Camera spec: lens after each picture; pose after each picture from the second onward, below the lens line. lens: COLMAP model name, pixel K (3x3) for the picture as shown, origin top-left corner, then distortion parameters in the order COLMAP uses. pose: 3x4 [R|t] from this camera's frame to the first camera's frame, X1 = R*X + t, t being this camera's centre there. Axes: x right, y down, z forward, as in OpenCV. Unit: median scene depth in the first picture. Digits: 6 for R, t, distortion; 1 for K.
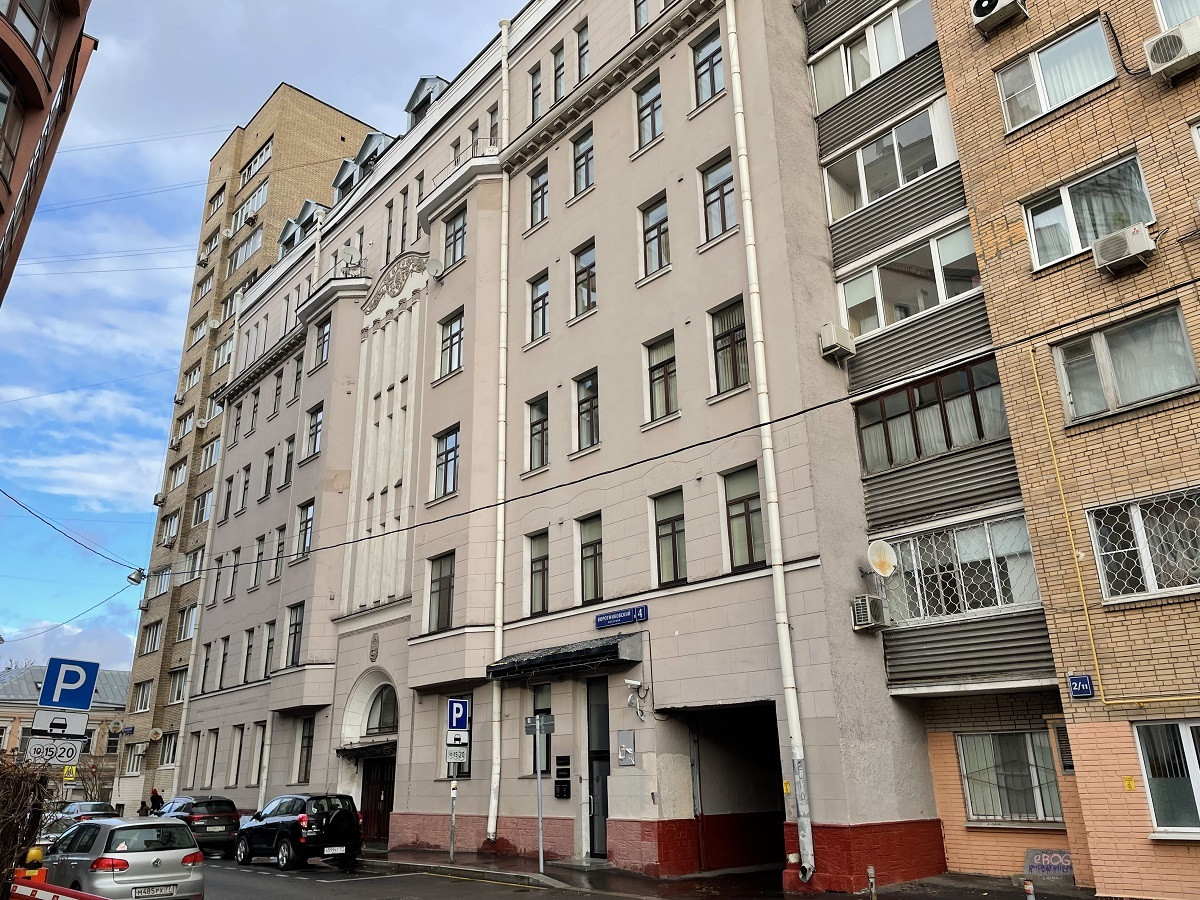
lens RADIAL K [[901.3, 0, 572.5], [0, 901.3, 445.9], [0, 0, 1]] dist [0.093531, -0.121244]
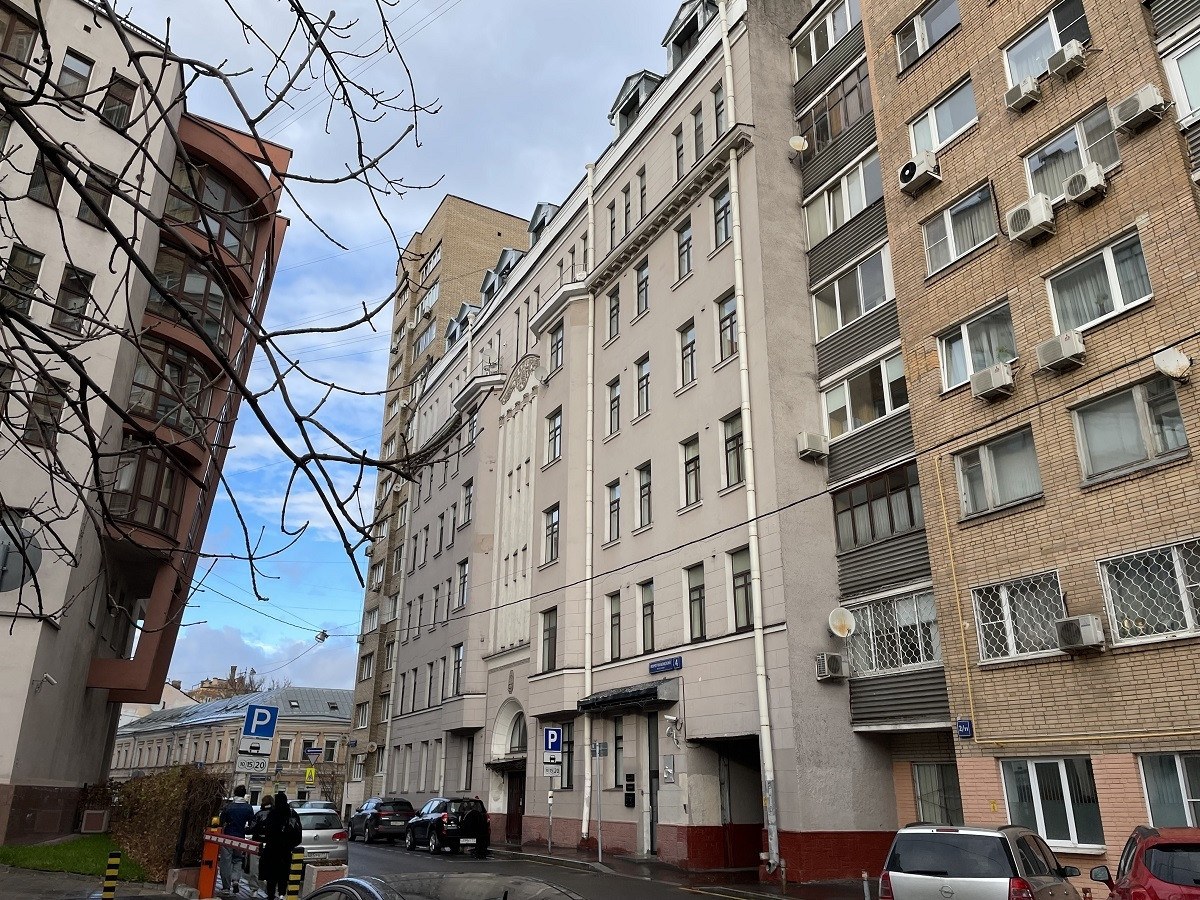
lens RADIAL K [[901.3, 0, 572.5], [0, 901.3, 445.9], [0, 0, 1]] dist [0.093531, -0.121244]
pose [[0.971019, -0.061016, -0.231082, 0.234583], [0.057719, 0.998112, -0.021008, -0.096374], [0.231927, 0.007061, 0.972707, -0.264773]]
